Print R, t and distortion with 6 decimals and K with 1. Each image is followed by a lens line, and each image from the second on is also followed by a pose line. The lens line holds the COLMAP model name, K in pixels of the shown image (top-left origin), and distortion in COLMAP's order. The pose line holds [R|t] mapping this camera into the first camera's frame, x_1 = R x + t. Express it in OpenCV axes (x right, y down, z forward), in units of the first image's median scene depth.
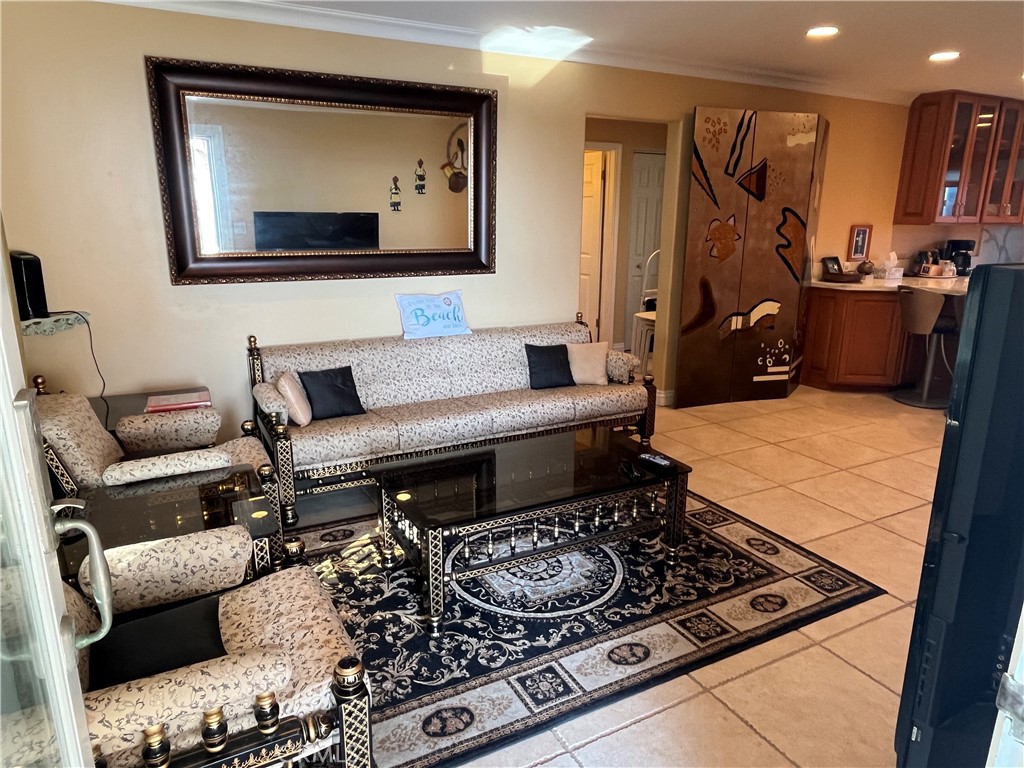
lens RADIAL K [[663.8, 0, 507.1], [0, 663.8, 393.0], [0, 0, 1]] dist [-0.001766, -0.004097]
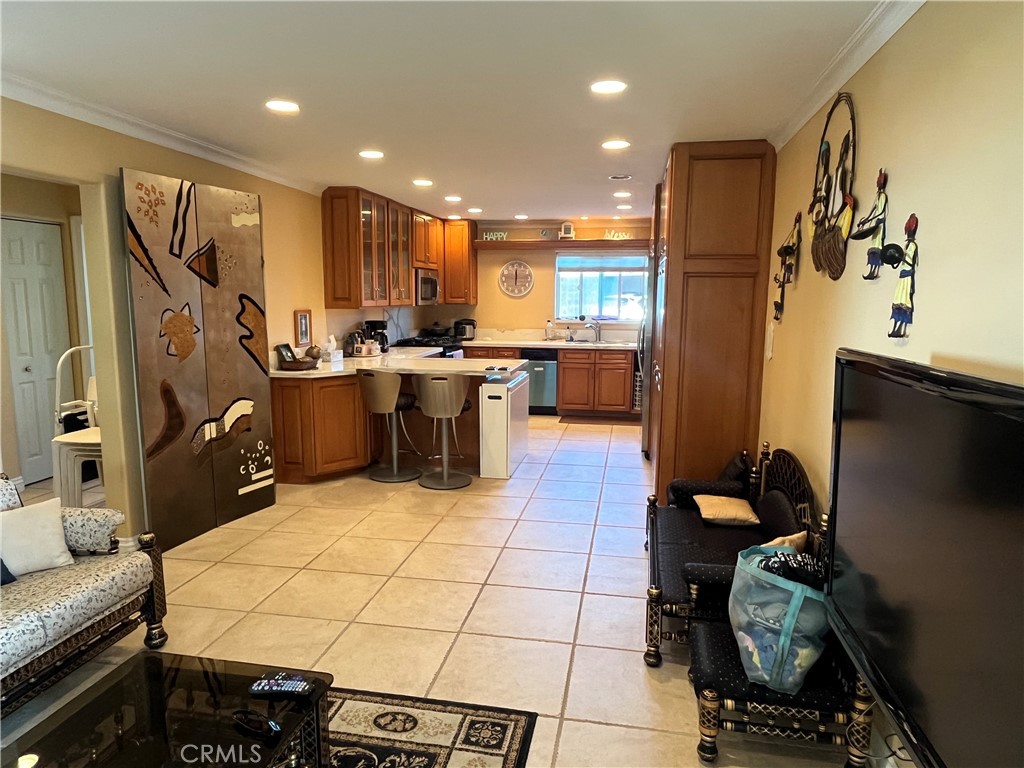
lens RADIAL K [[663.8, 0, 507.1], [0, 663.8, 393.0], [0, 0, 1]] dist [-0.001766, -0.004097]
pose [[0.622256, -0.116916, 0.774034, -0.057464], [0.202439, 0.979183, -0.014840, -0.067108], [-0.756186, 0.165928, 0.632970, 0.199190]]
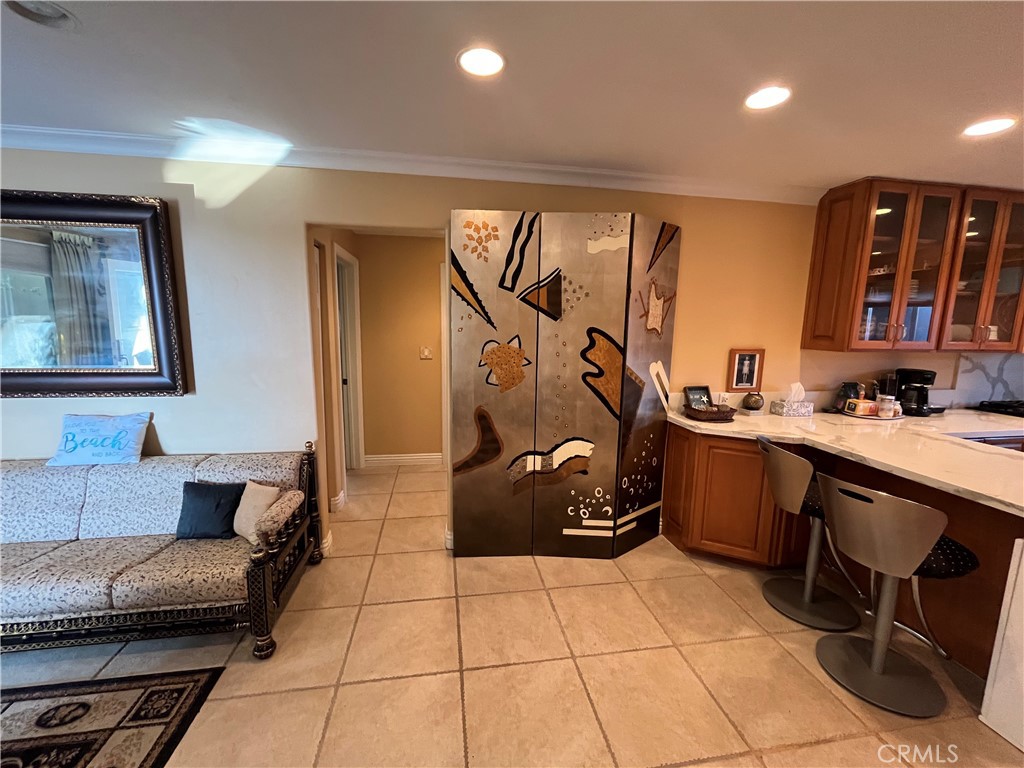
lens RADIAL K [[418.1, 0, 512.4], [0, 418.1, 389.5], [0, 0, 1]] dist [-0.003807, -0.000444]
pose [[0.950154, 0.058052, -0.306329, 0.487801], [-0.091912, 0.991004, -0.097282, -0.147456], [0.297925, 0.120588, 0.946942, 0.500873]]
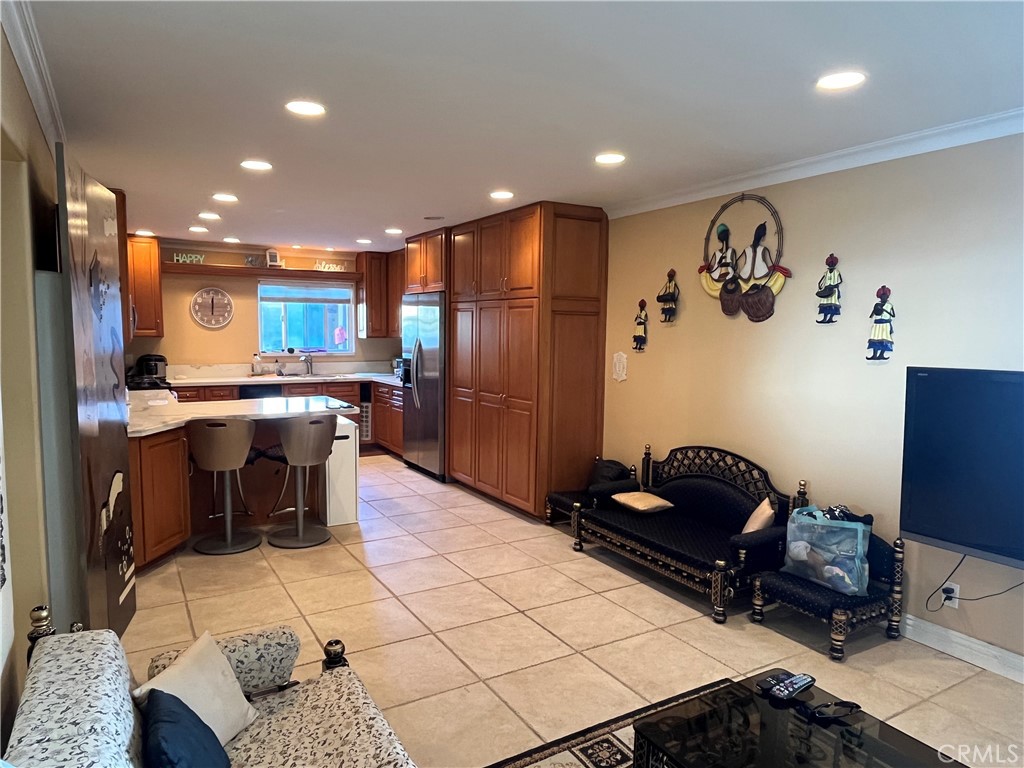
lens RADIAL K [[663.8, 0, 507.1], [0, 663.8, 393.0], [0, 0, 1]] dist [-0.001766, -0.004097]
pose [[-0.044536, -0.103752, 0.993606, -0.240481], [0.249631, 0.961885, 0.111629, -0.194996], [-0.967316, 0.253006, -0.016939, 0.655973]]
